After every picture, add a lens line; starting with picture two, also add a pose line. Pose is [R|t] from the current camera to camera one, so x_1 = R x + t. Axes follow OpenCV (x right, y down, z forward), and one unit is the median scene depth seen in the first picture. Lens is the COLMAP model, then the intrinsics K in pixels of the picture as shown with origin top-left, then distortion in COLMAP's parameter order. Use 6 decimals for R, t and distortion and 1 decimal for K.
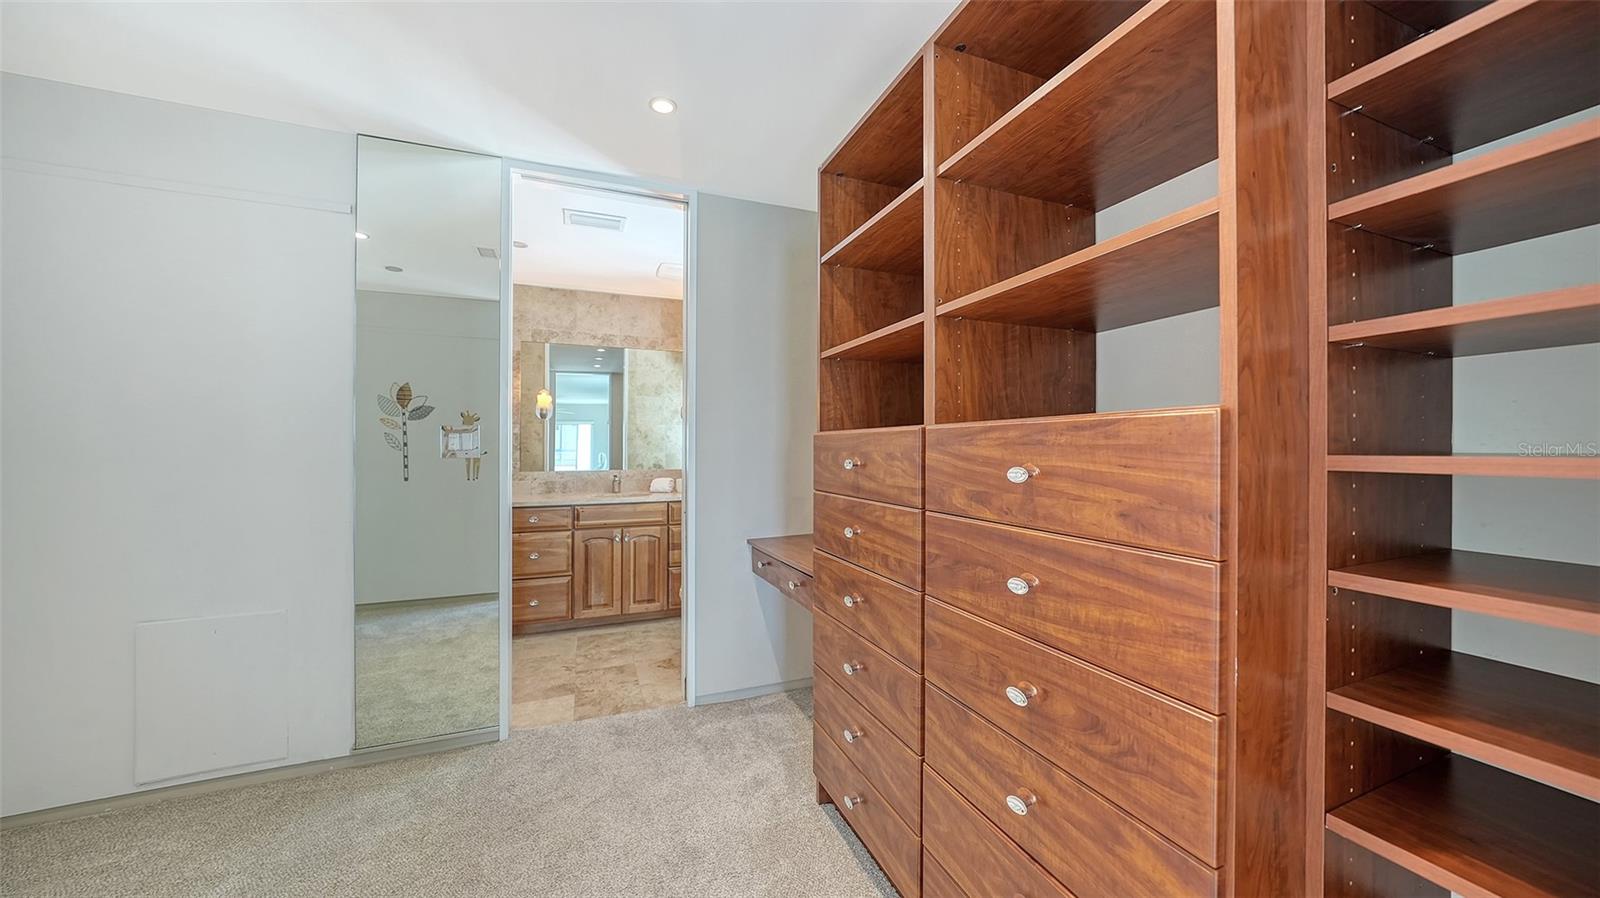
lens RADIAL K [[544.1, 0, 806.2], [0, 544.1, 442.8], [0, 0, 1]] dist [-0.013536, 0.000022]
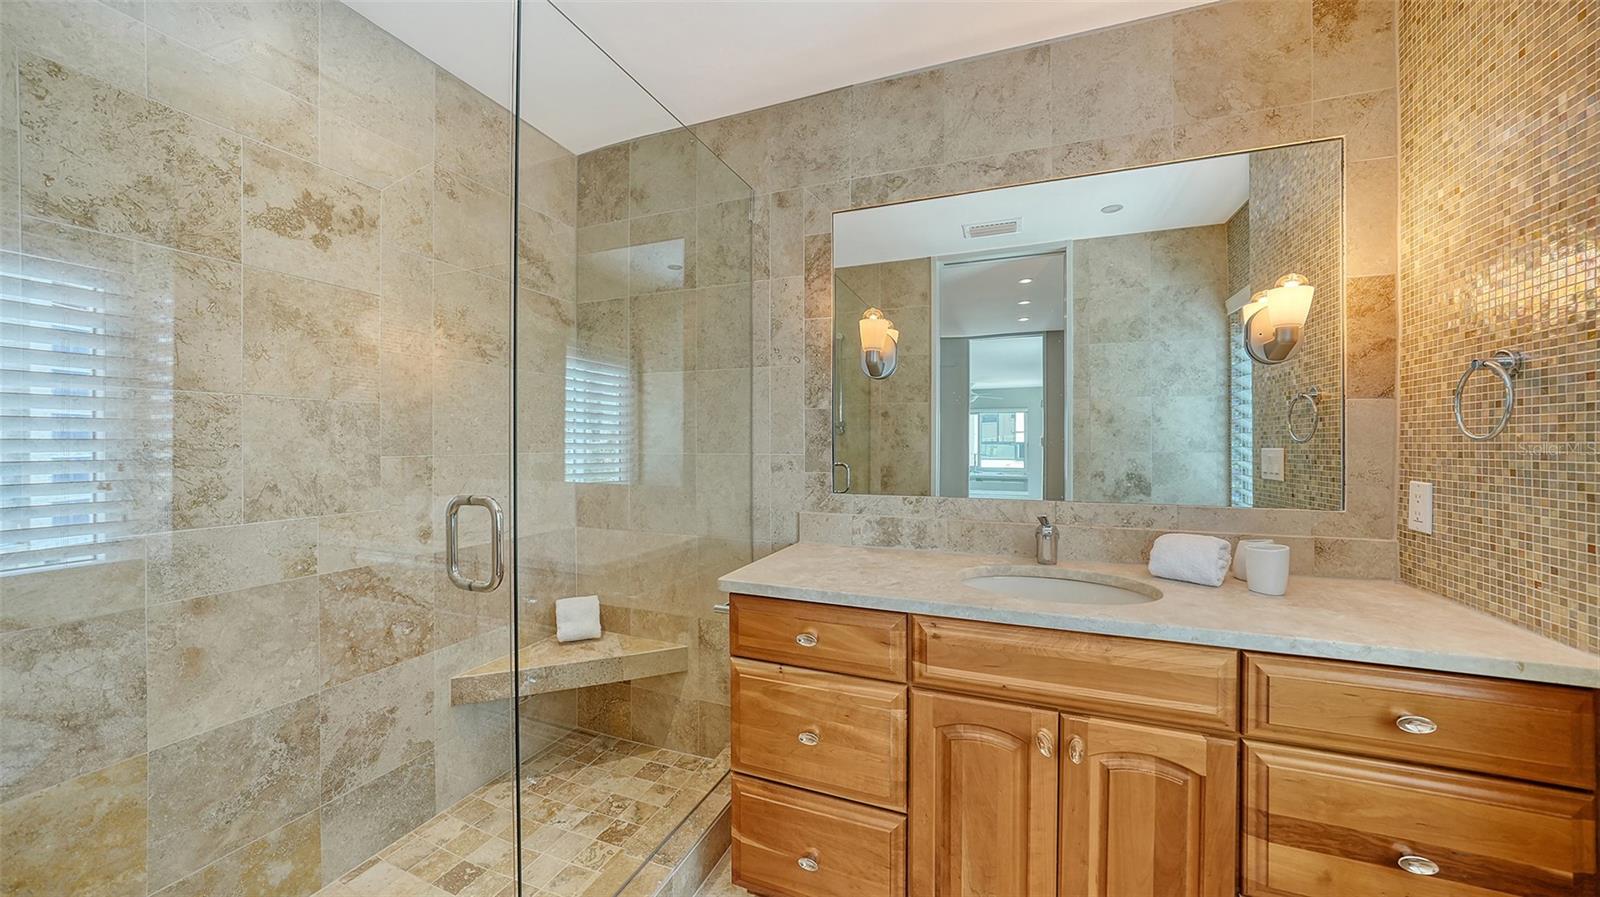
lens RADIAL K [[544.1, 0, 807.4], [0, 544.1, 437.2], [0, 0, 1]] dist [-0.013536, 0.000022]
pose [[0.719138, -0.002651, -0.694863, -0.227339], [0.004267, 0.999991, 0.000602, 0.004876], [0.694855, -0.003398, 0.719142, 0.676660]]
